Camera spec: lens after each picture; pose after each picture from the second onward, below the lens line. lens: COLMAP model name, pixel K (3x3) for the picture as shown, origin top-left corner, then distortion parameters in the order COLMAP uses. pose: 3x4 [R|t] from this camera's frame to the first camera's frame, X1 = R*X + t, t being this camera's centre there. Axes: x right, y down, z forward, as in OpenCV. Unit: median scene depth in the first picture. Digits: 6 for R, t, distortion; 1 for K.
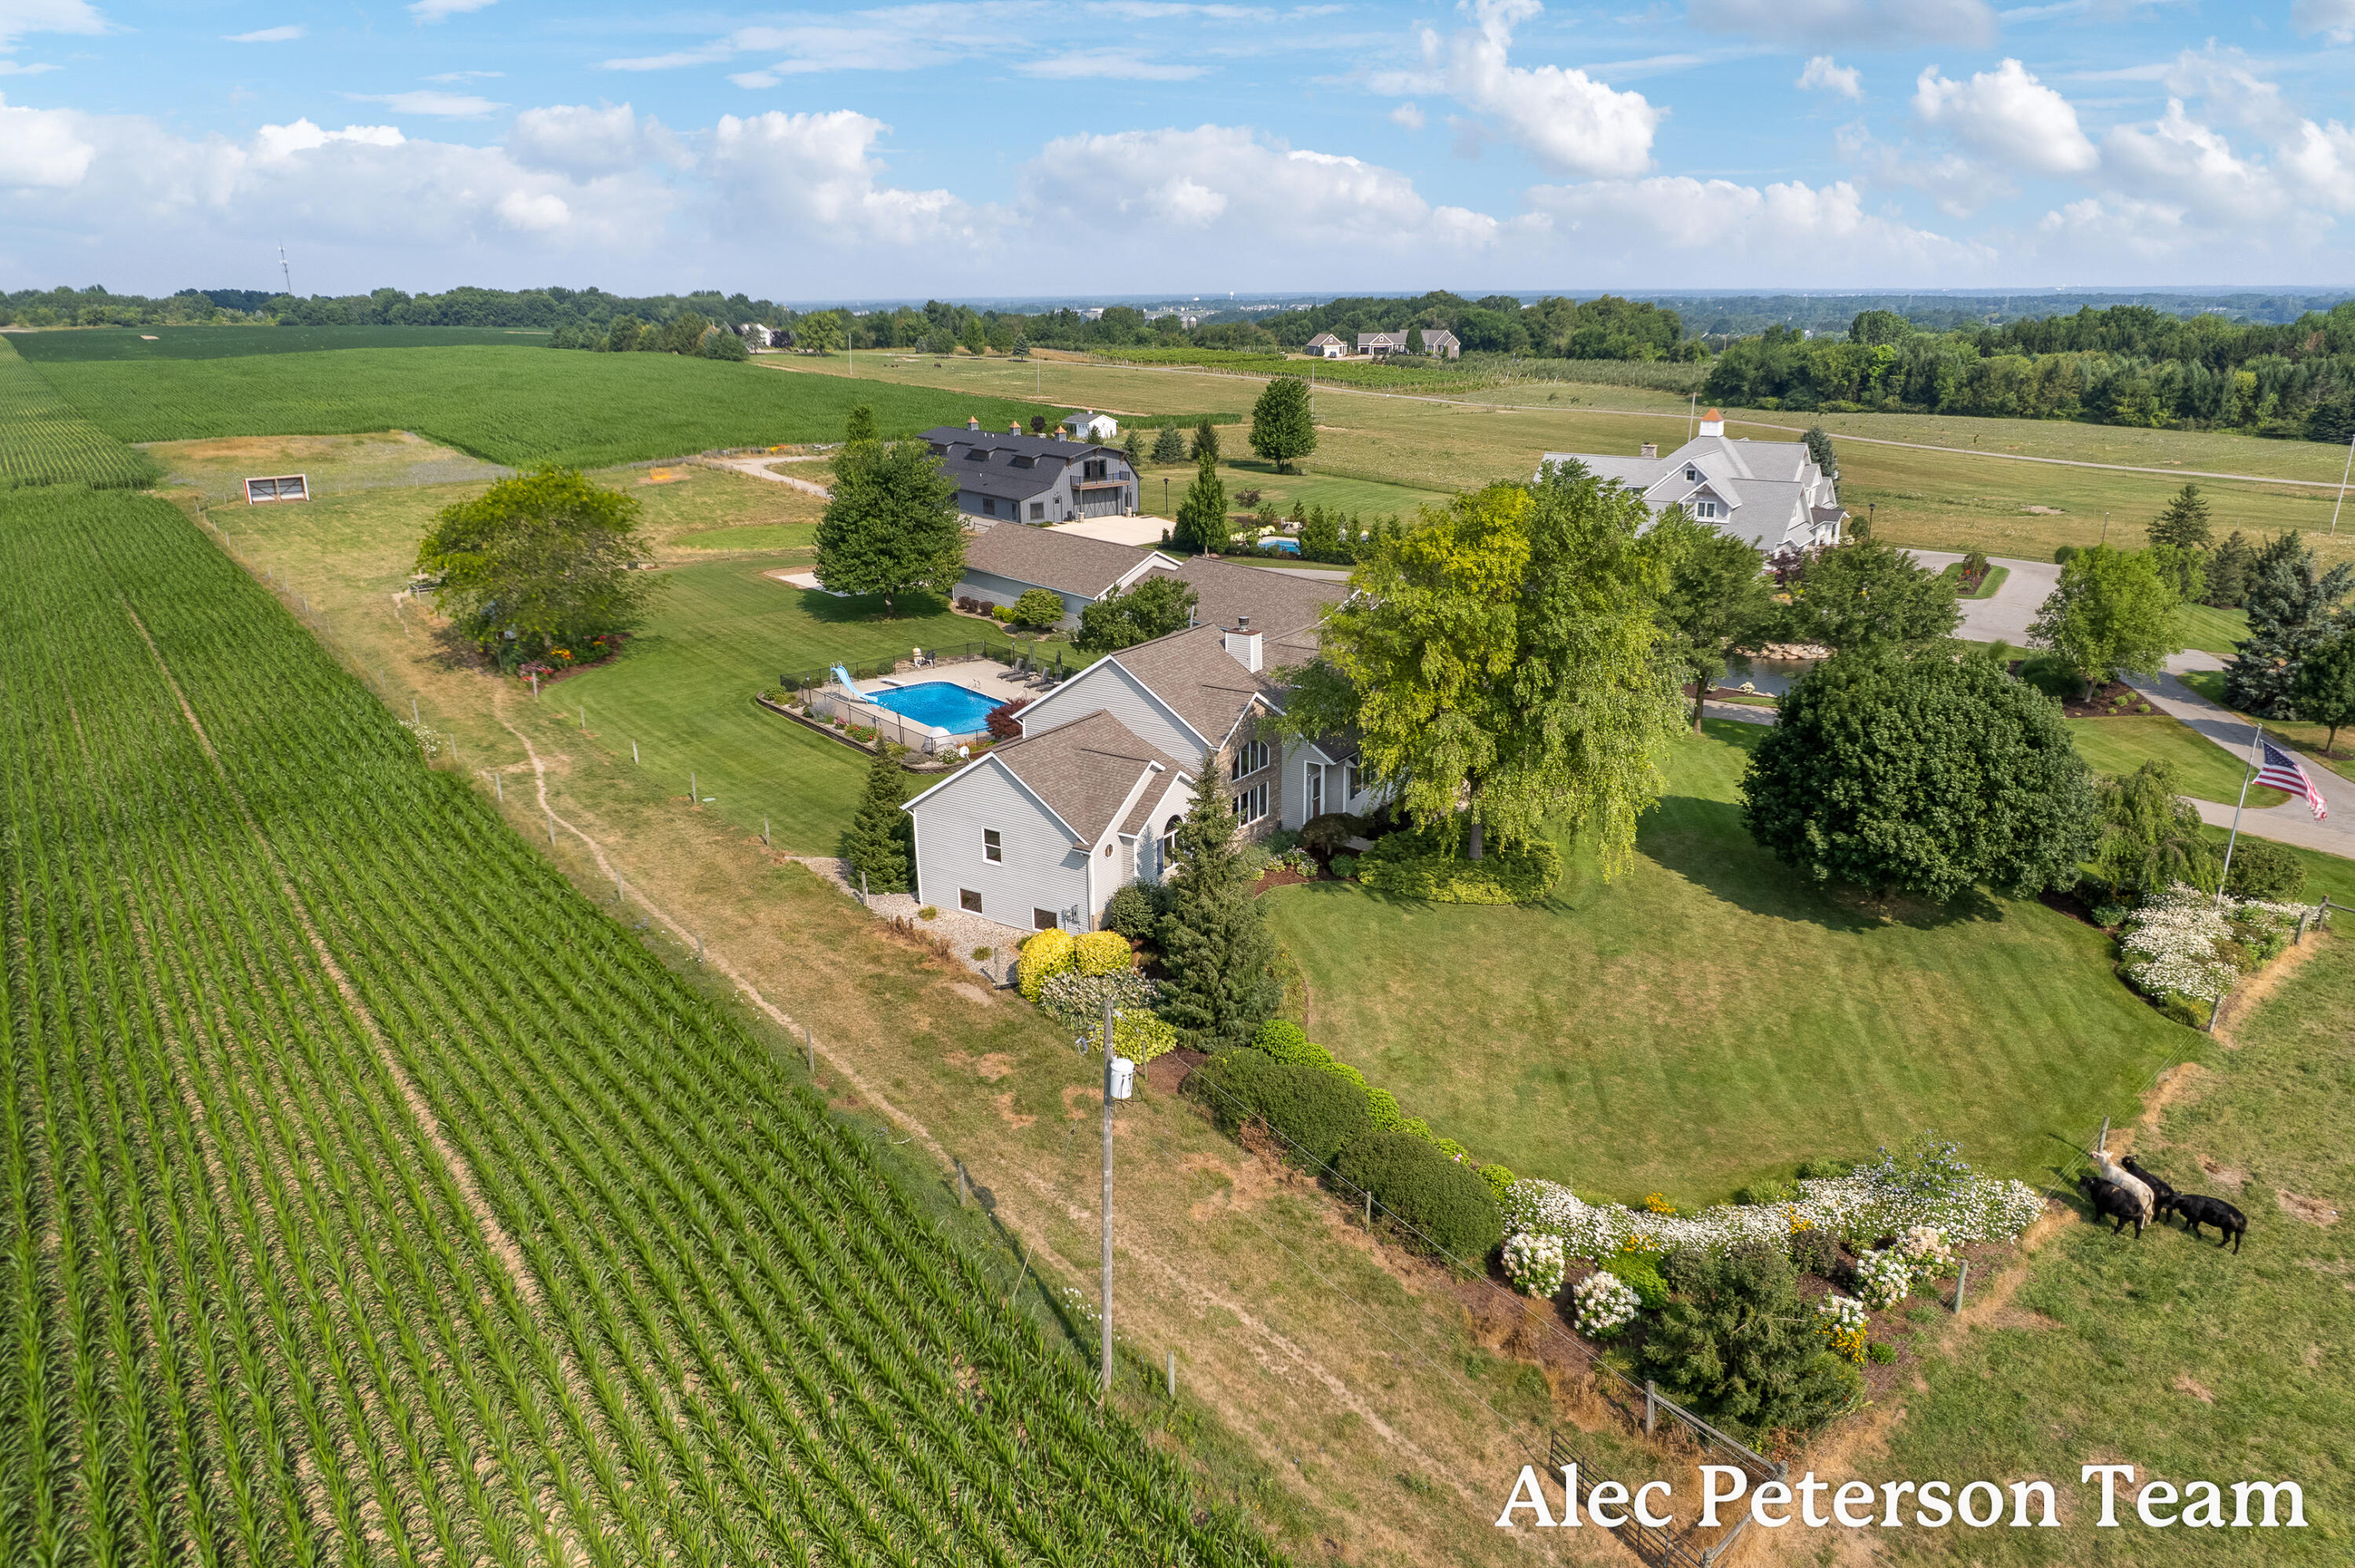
lens RADIAL K [[1558.2, 0, 1191.4], [0, 1558.2, 780.0], [0, 0, 1]] dist [-0.069599, 0.061647]
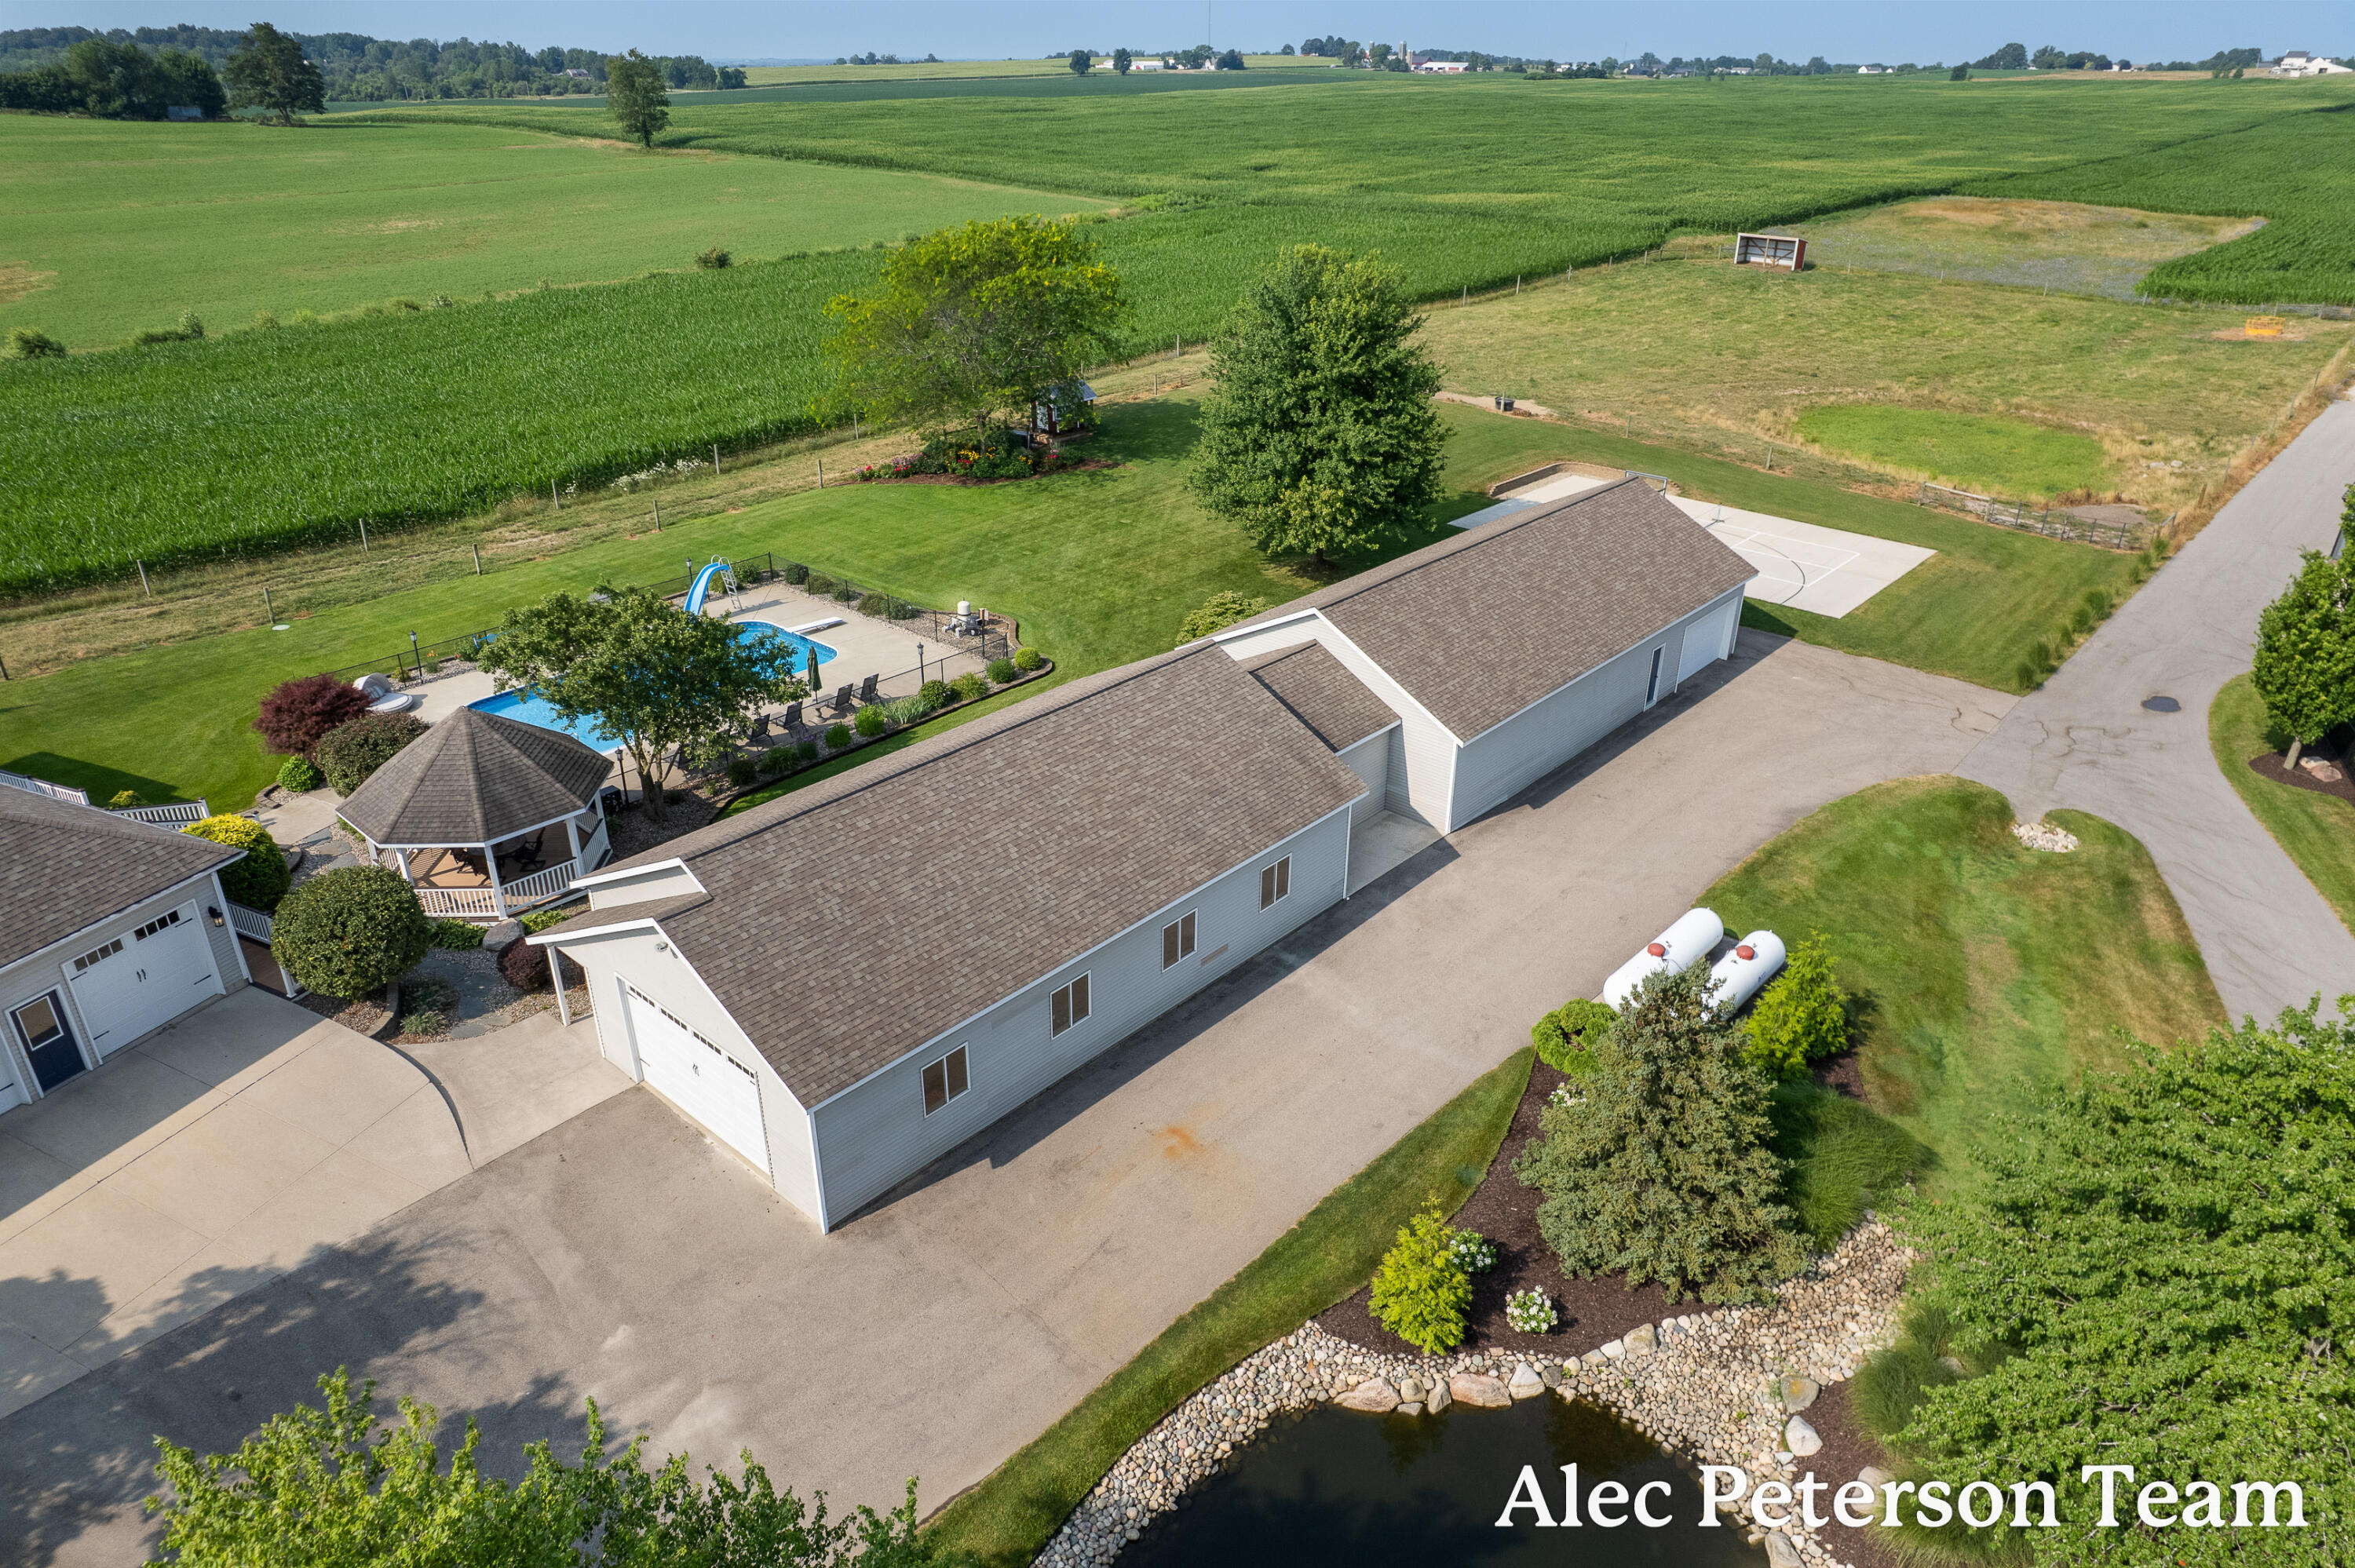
lens RADIAL K [[1516.8, 0, 1177.5], [0, 1516.8, 784.0], [0, 0, 1]] dist [-0.090271, 0.080032]
pose [[0.175183, 0.444522, -0.878471, 0.229346], [-0.304322, 0.873022, 0.381078, -0.166686], [0.936322, 0.200580, 0.288216, 0.580665]]
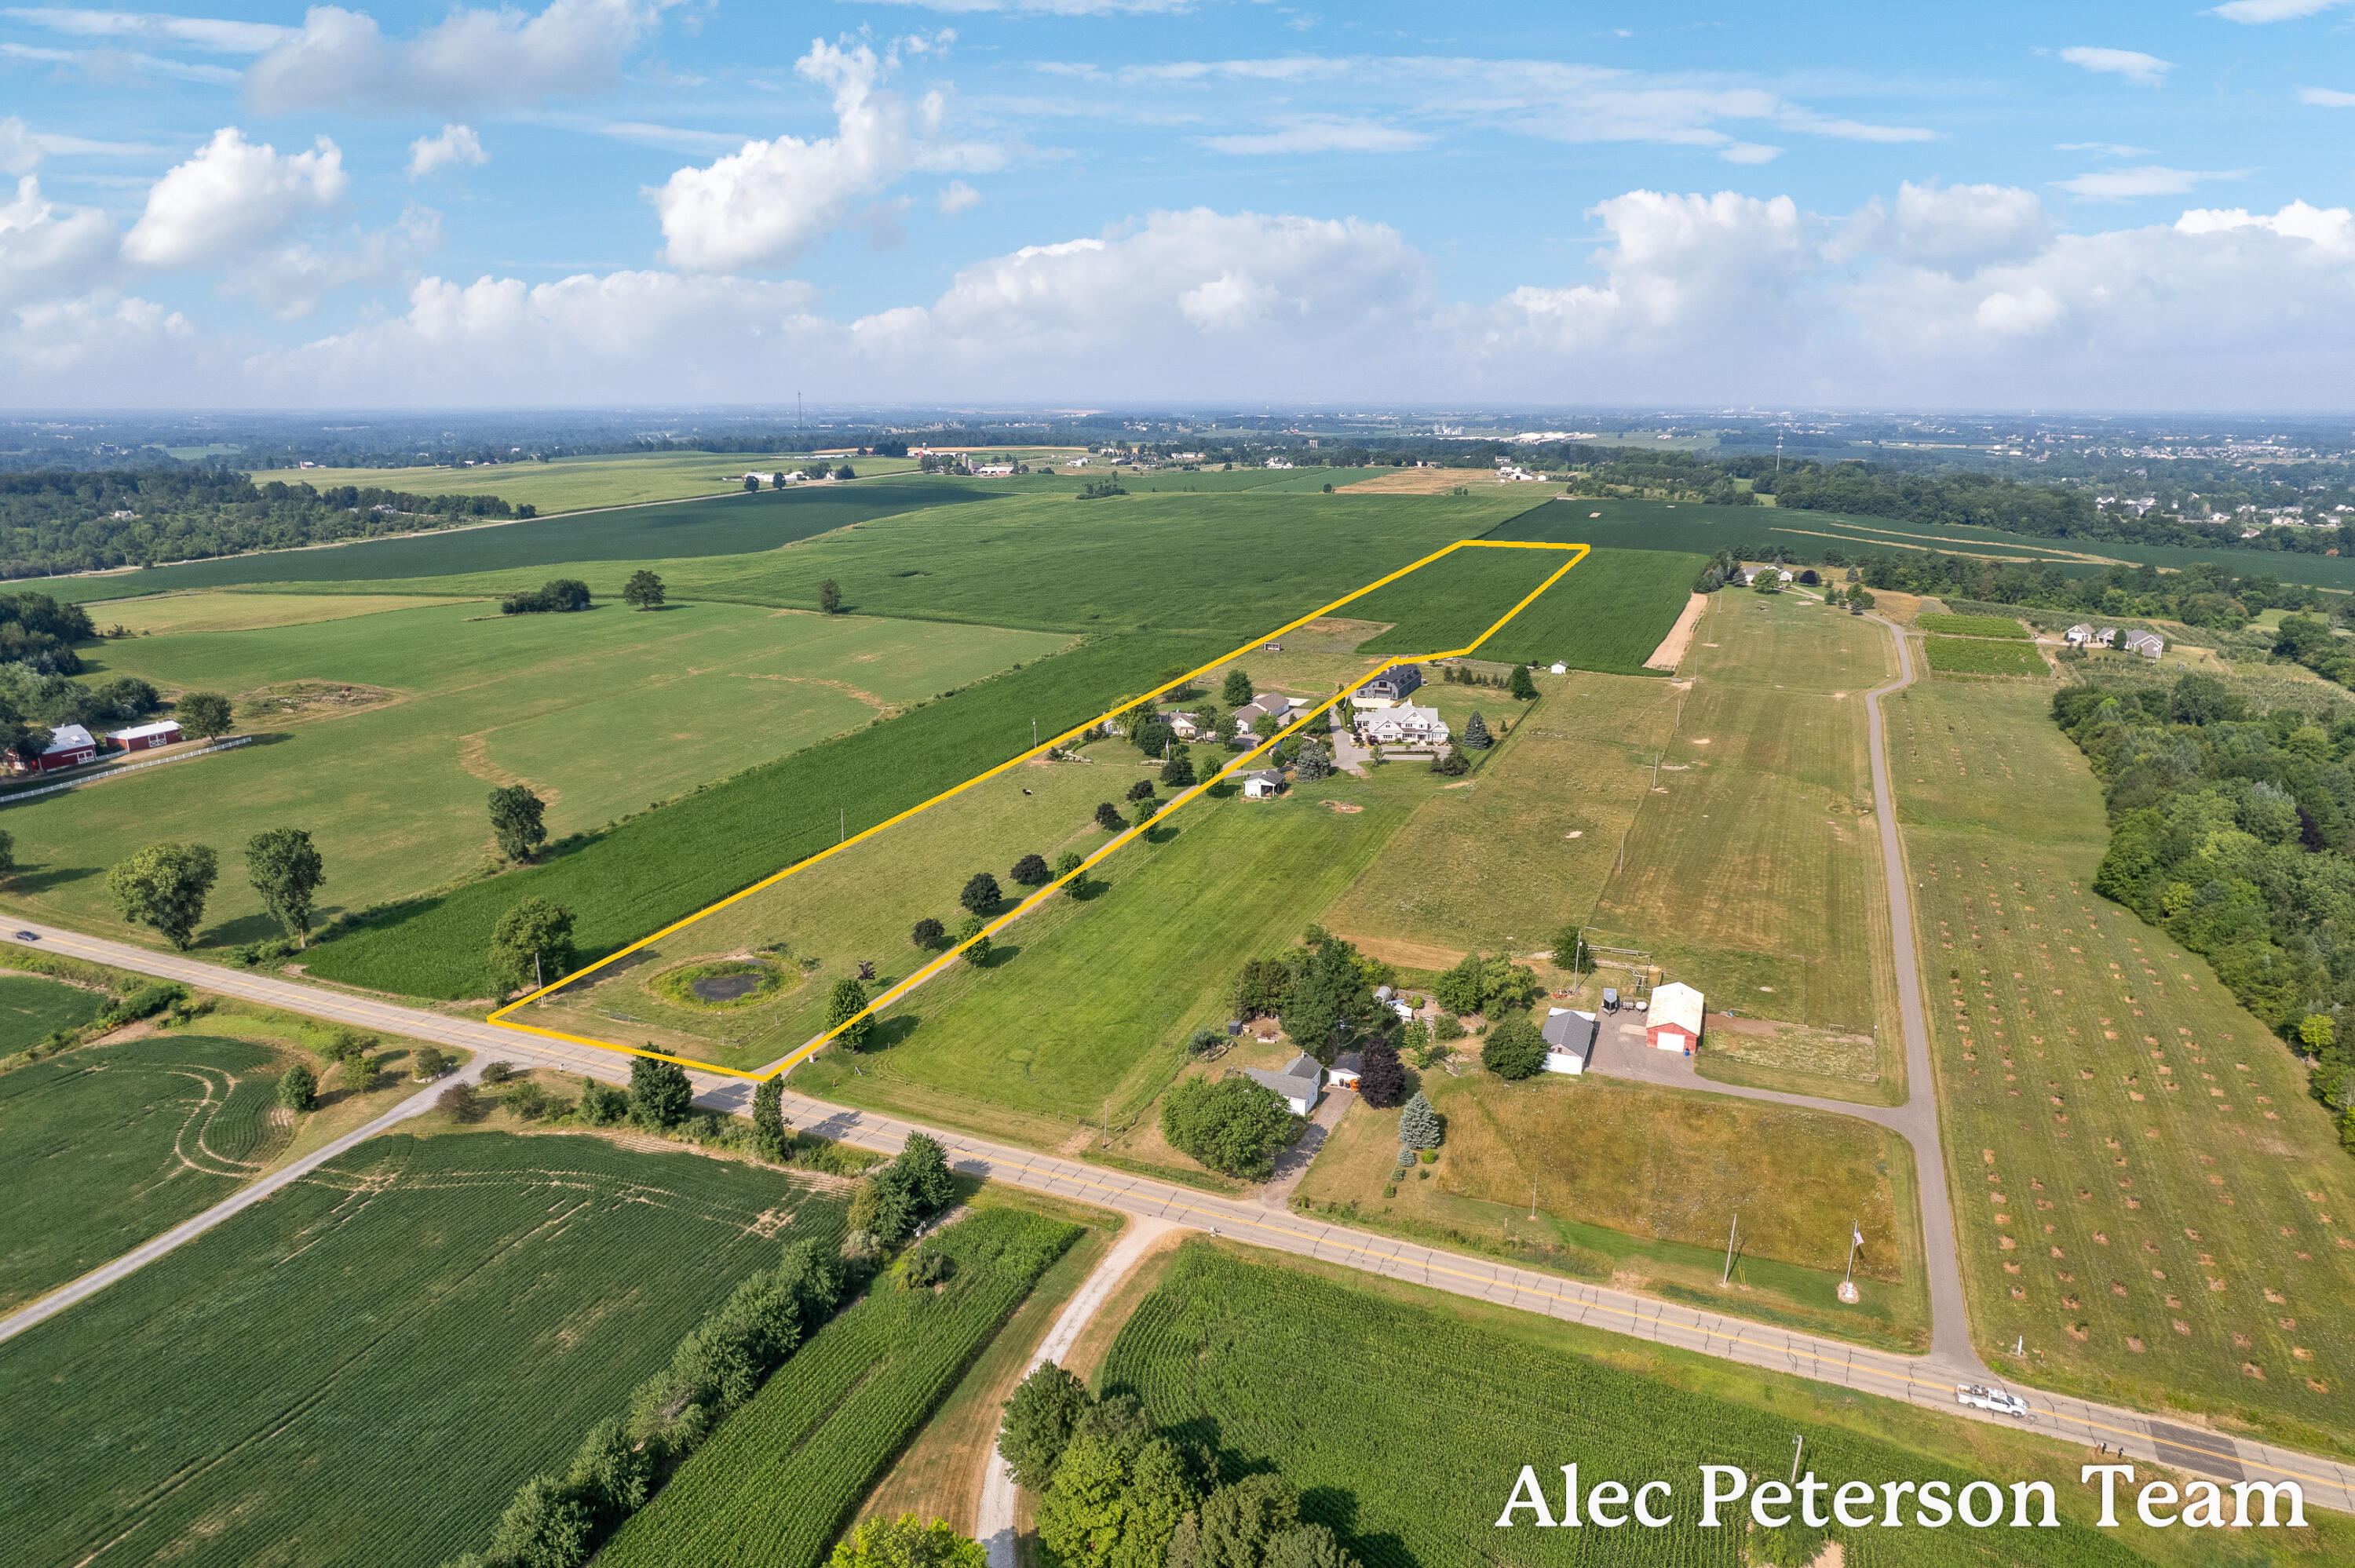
lens RADIAL K [[1535.5, 0, 1185.9], [0, 1535.5, 772.0], [0, 0, 1]] dist [-0.084026, 0.075893]
pose [[0.497797, 0.224498, -0.837734, 2.546492], [-0.269652, 0.958108, 0.096523, -0.225993], [0.824309, 0.177848, 0.537480, -1.085830]]
